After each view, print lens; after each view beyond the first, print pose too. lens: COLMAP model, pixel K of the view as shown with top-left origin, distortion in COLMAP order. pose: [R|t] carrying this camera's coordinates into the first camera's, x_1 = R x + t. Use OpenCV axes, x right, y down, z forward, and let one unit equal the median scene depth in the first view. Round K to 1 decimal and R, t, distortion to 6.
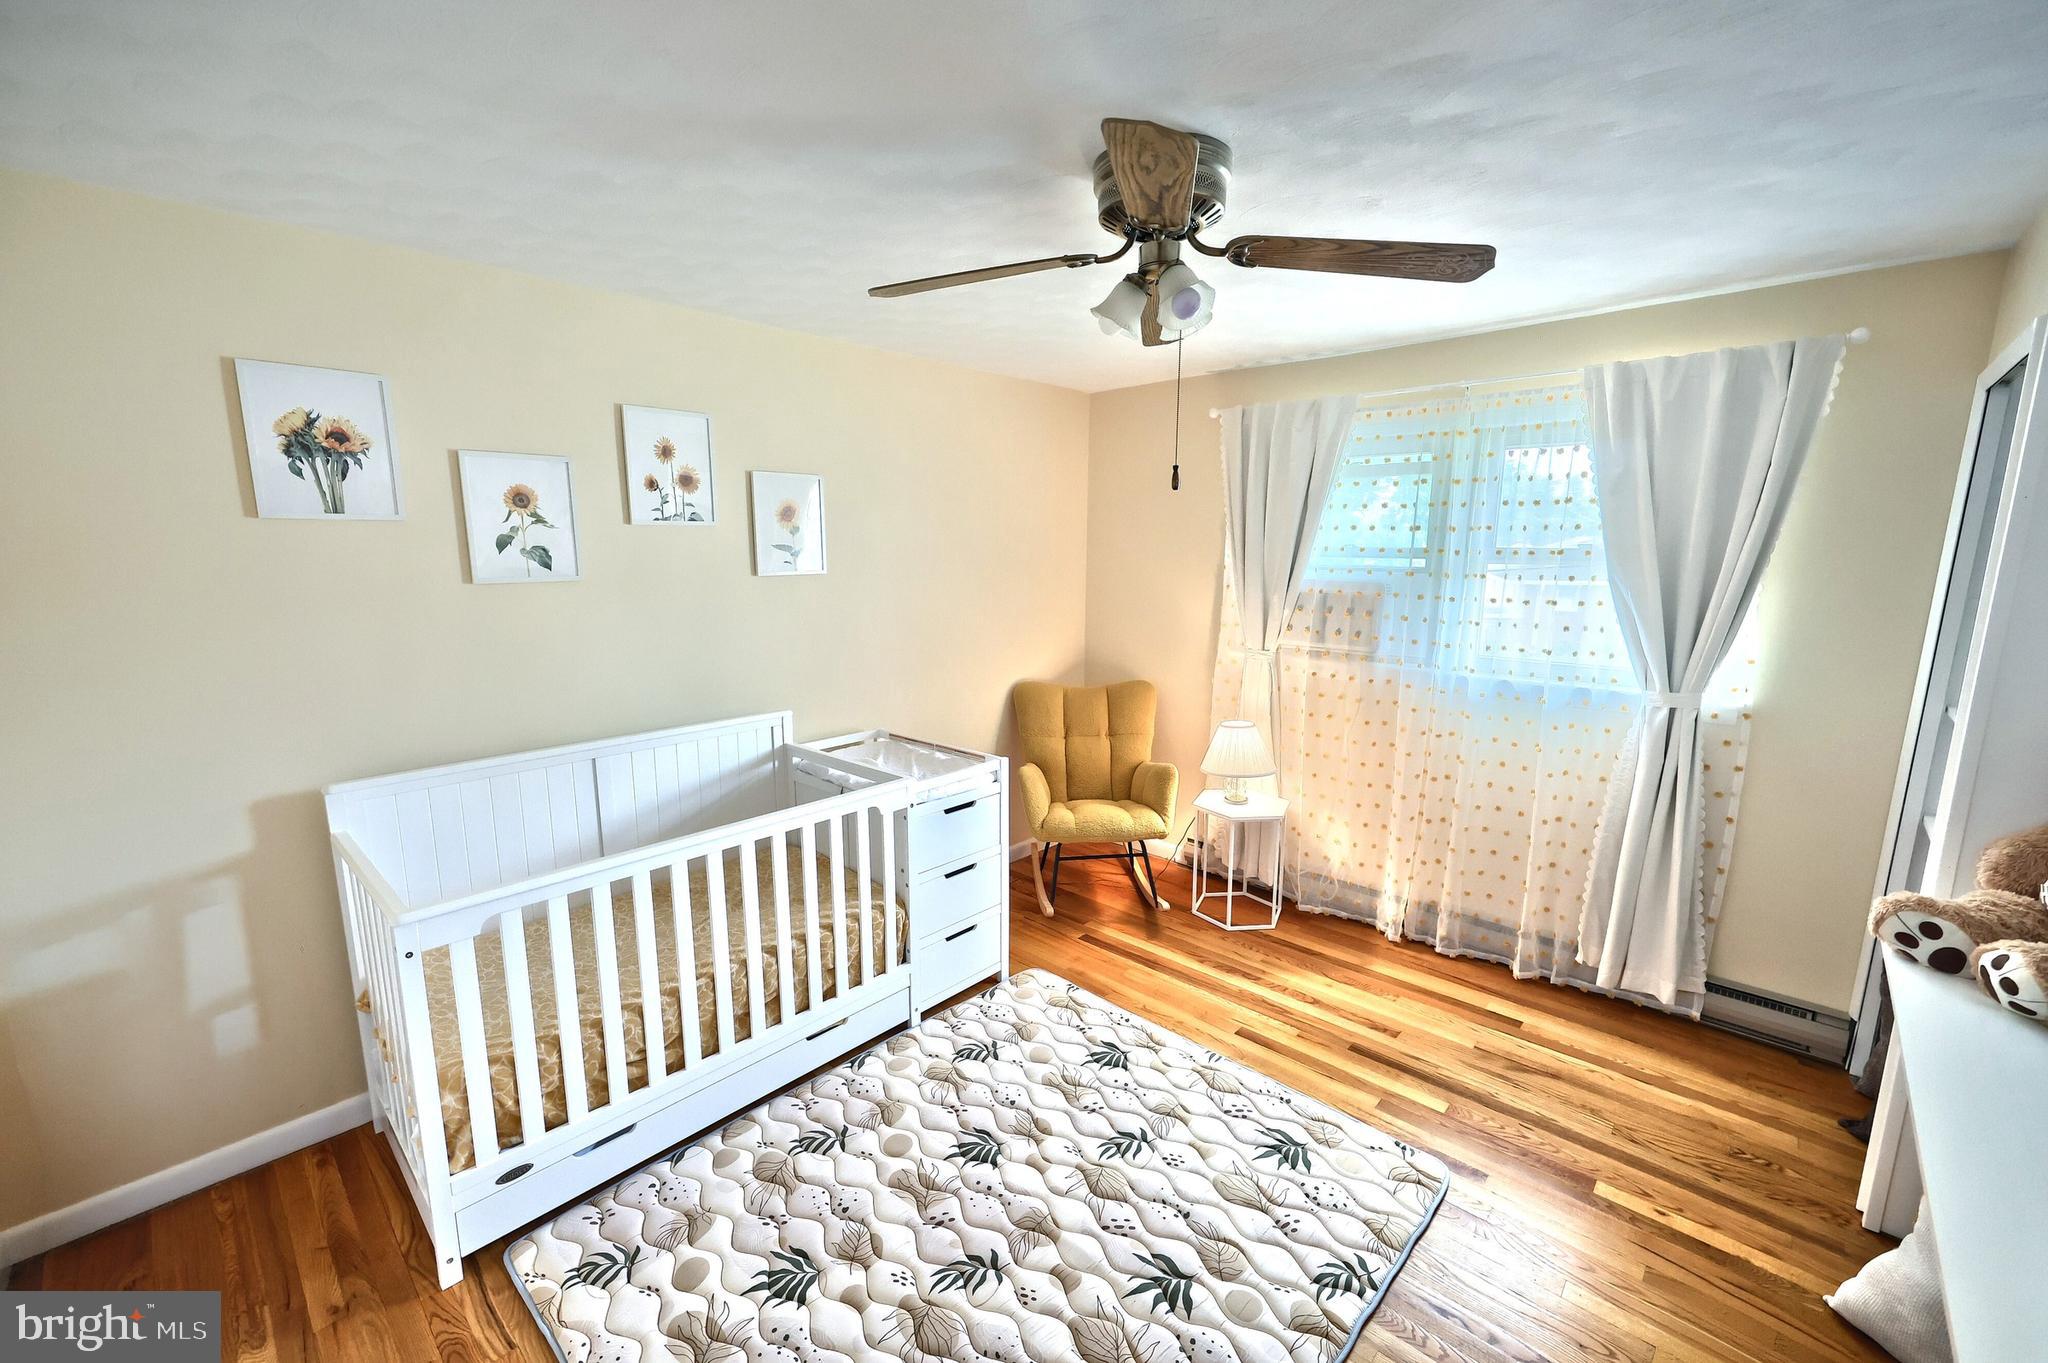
lens RADIAL K [[833.5, 0, 1014.0], [0, 833.5, 680.0], [0, 0, 1]] dist [0.000741, -0.000482]
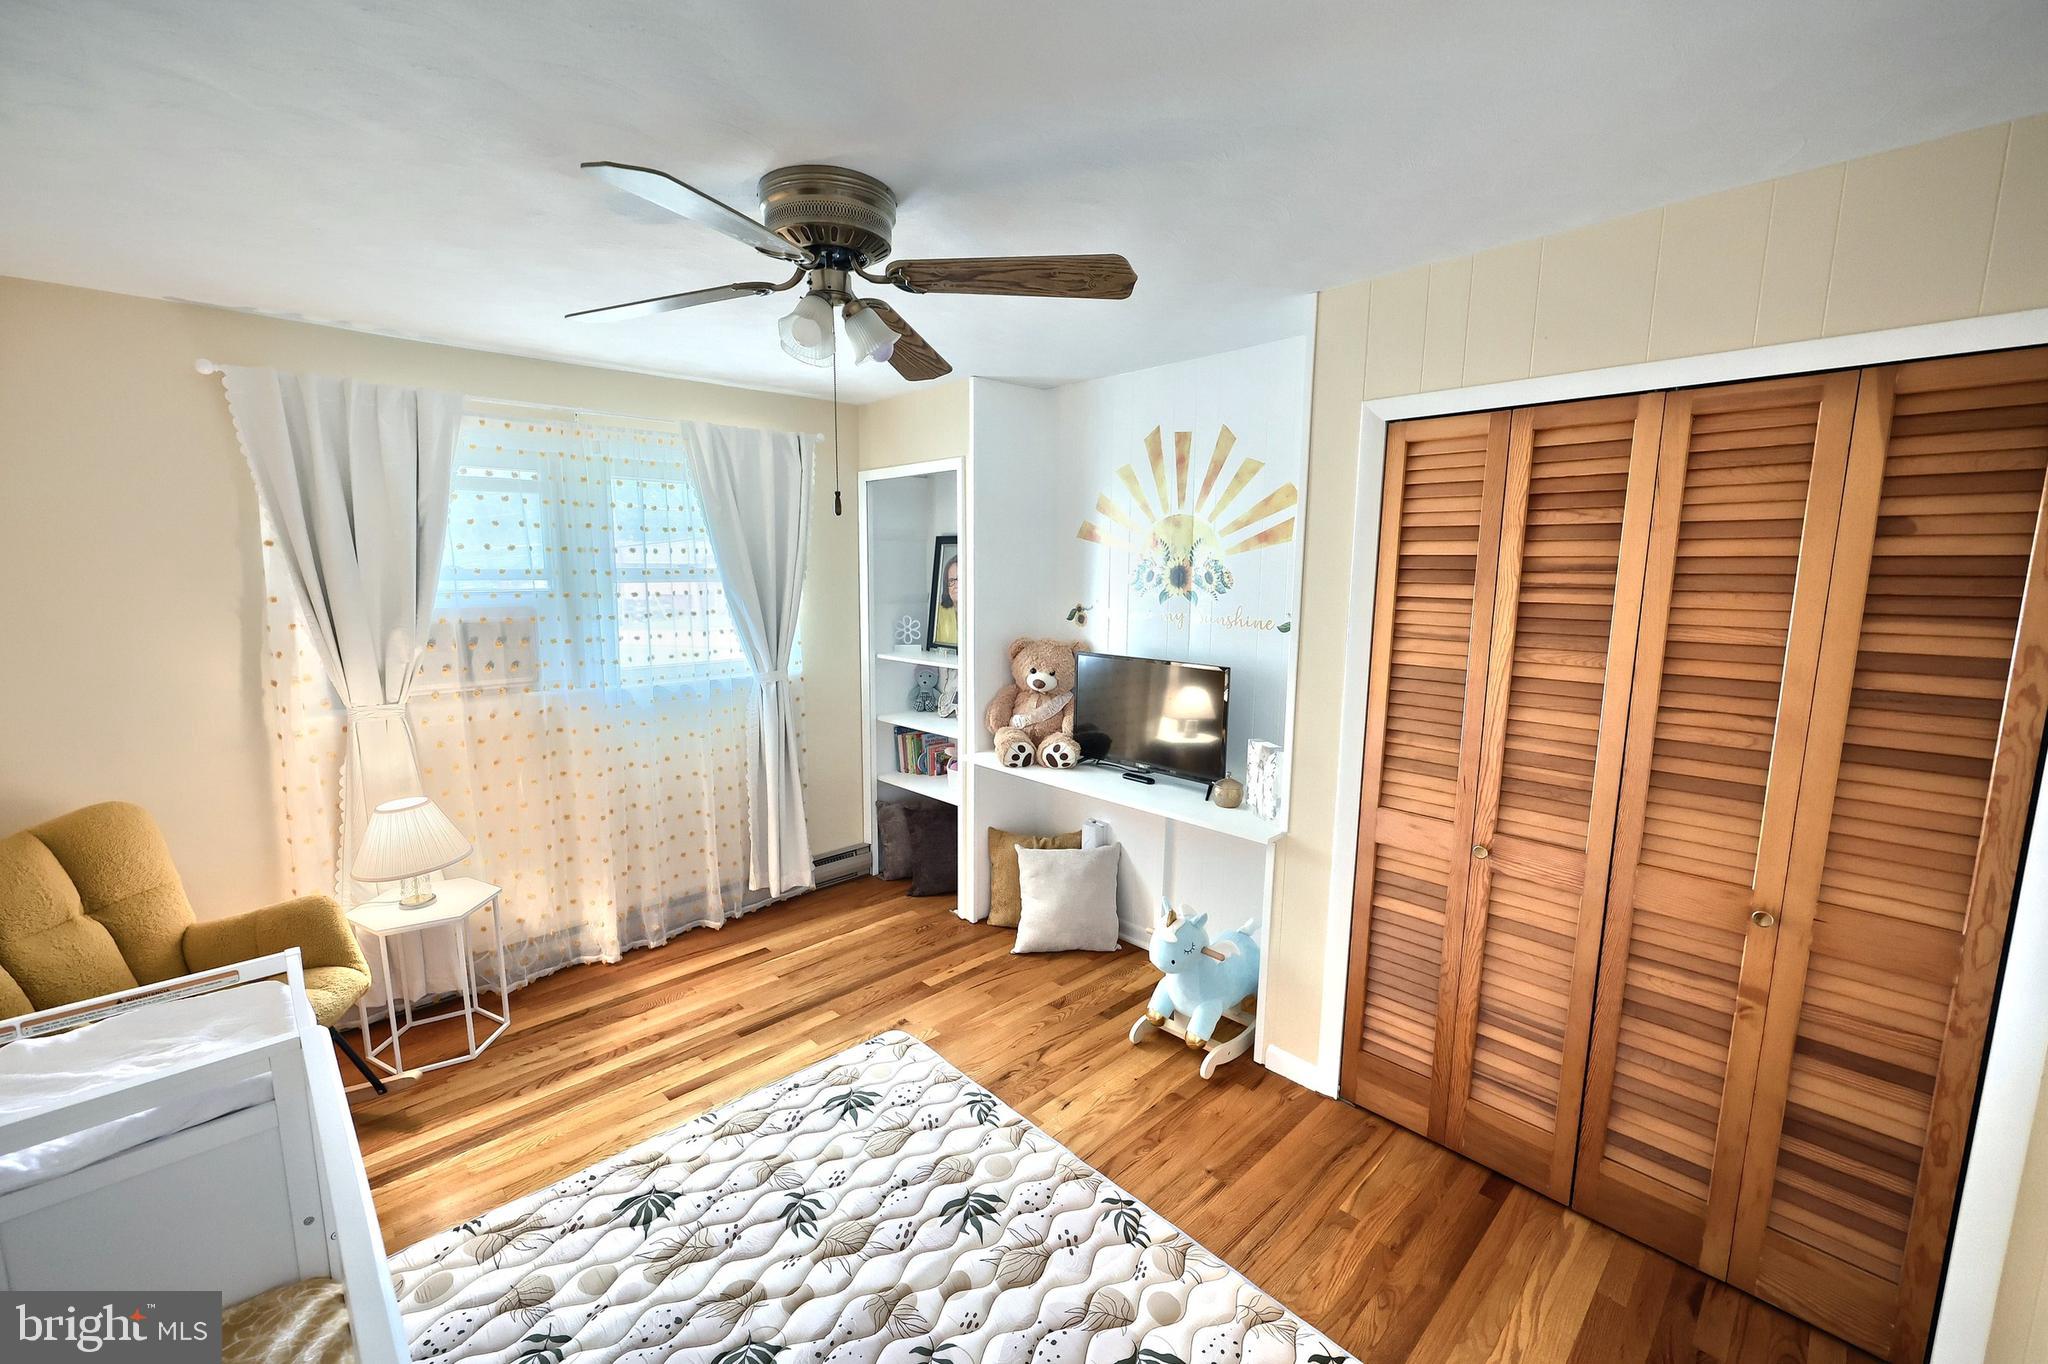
lens RADIAL K [[833.5, 0, 1014.0], [0, 833.5, 680.5], [0, 0, 1]] dist [0.000741, -0.000482]
pose [[0.050835, -0.140596, 0.988761, -0.578299], [0.159887, 0.978417, 0.130905, -0.088816], [-0.985826, 0.151435, 0.072217, 0.513071]]
